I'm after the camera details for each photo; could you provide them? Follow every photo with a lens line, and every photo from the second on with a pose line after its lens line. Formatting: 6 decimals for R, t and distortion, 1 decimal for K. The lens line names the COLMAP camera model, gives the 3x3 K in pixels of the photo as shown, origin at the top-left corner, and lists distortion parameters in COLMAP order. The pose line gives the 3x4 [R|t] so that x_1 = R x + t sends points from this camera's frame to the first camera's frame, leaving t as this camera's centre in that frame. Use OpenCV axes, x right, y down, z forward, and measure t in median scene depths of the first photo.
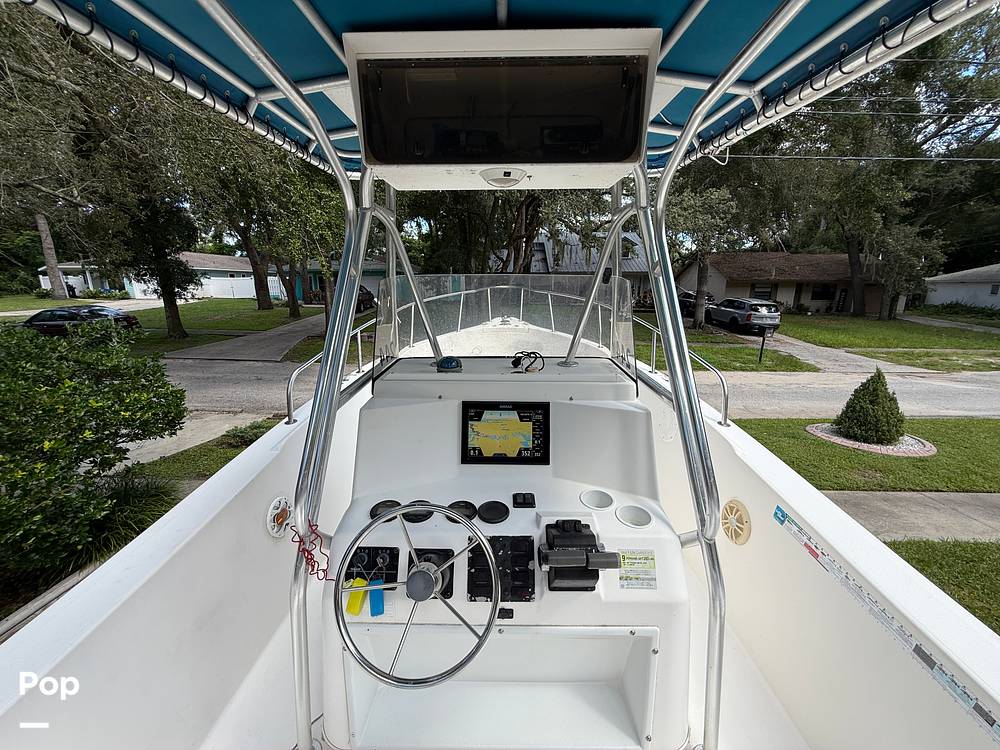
lens RADIAL K [[397.0, 0, 500.0], [0, 397.0, 375.0], [0, 0, 1]] dist [0.000470, -0.000087]
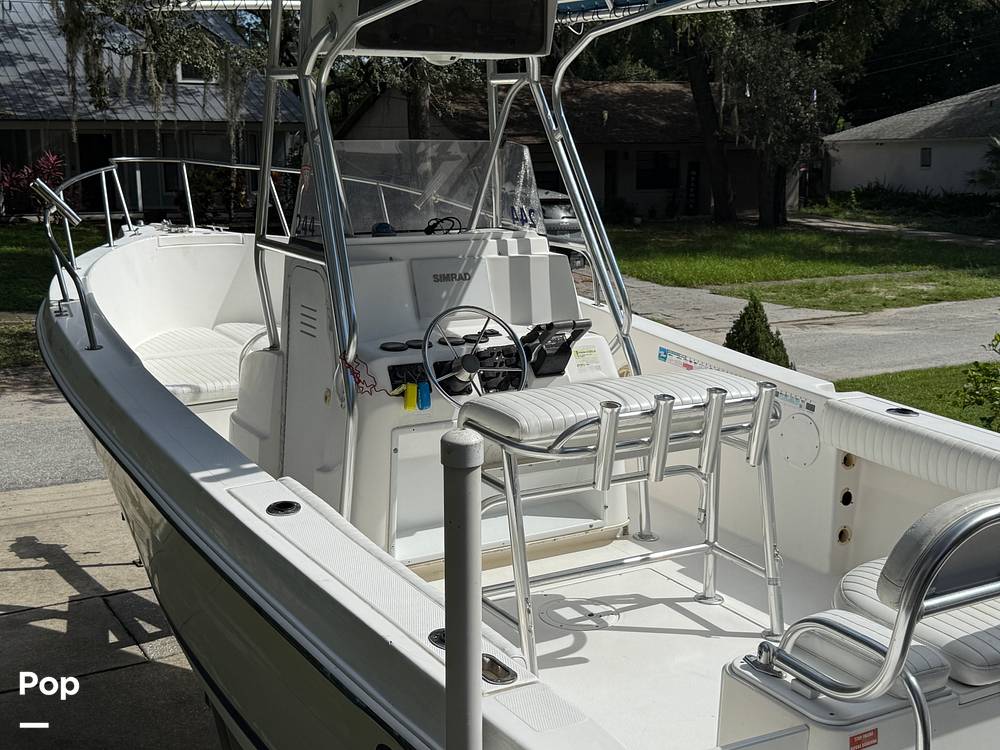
lens RADIAL K [[1229.8, 0, 500.0], [0, 1229.8, 375.0], [0, 0, 1]] dist [0.138901, 0.003313]
pose [[0.852890, -0.100352, 0.512356, -0.144927], [0.126595, 0.991818, -0.016473, 0.040724], [-0.506511, 0.078911, 0.858615, -0.171761]]
